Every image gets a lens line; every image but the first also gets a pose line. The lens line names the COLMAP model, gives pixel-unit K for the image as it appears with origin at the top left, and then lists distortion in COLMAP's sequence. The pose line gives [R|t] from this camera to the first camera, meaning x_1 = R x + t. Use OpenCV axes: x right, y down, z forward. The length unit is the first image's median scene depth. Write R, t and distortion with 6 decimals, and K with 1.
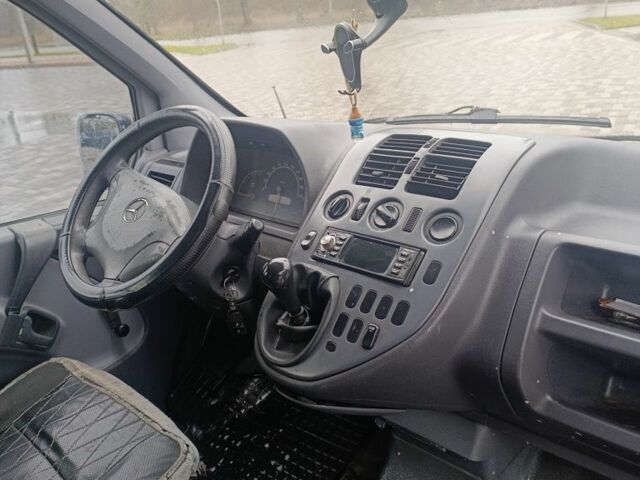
lens RADIAL K [[577.5, 0, 316.0], [0, 577.5, 236.6], [0, 0, 1]] dist [0.009770, -0.018001]
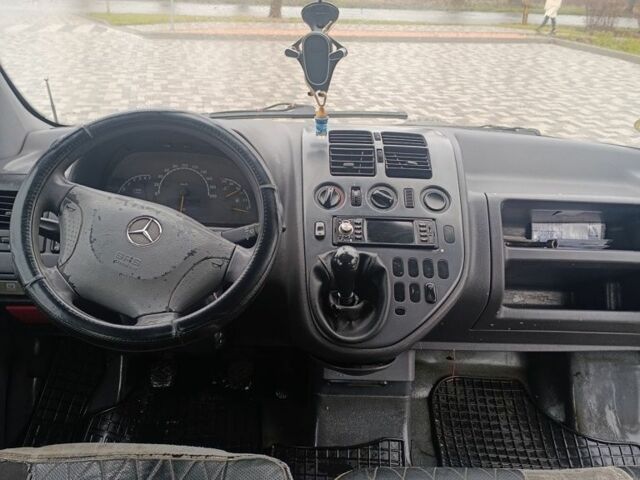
lens RADIAL K [[545.8, 0, 320.0], [0, 545.8, 240.0], [0, 0, 1]] dist [0.023174, -0.000750]
pose [[0.715909, -0.174301, 0.676087, -0.761075], [0.151562, 0.984043, 0.093206, -0.076967], [-0.681545, 0.035743, 0.730903, 0.262155]]
